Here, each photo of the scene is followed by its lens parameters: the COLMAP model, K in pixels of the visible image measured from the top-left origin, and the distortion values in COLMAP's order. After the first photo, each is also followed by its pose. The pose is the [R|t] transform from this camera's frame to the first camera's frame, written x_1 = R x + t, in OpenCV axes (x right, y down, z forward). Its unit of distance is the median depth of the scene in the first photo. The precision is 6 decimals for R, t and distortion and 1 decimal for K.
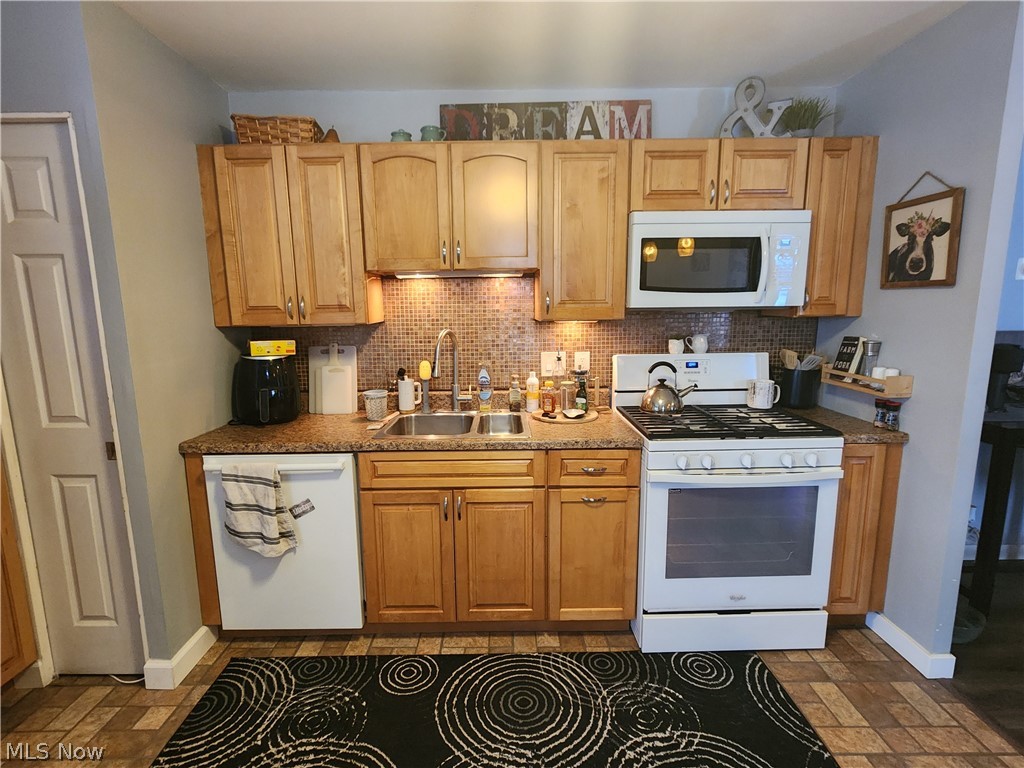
lens RADIAL K [[486.1, 0, 500.8], [0, 486.1, 381.6], [0, 0, 1]] dist [-0.002009, 0.001693]
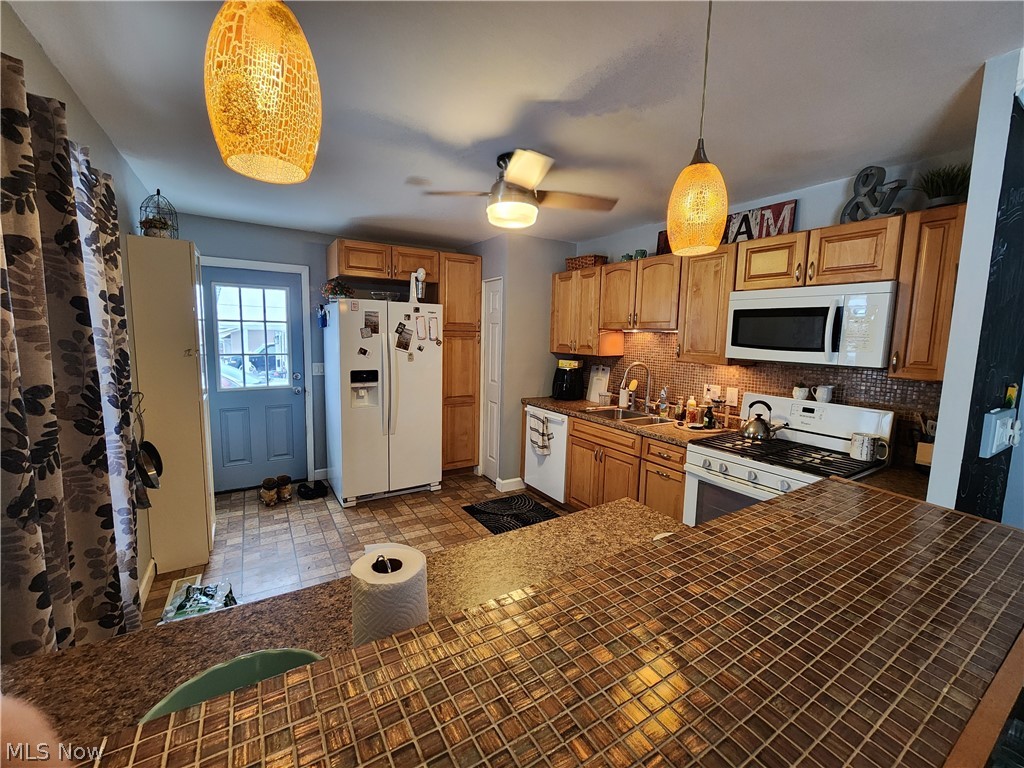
lens RADIAL K [[420.2, 0, 504.0], [0, 420.2, 379.7], [0, 0, 1]] dist [-0.001111, 0.000293]
pose [[0.518850, 0.120863, -0.846278, 0.979008], [-0.163358, 0.985730, 0.040625, -0.031686], [0.839112, 0.117168, 0.531190, -0.194618]]
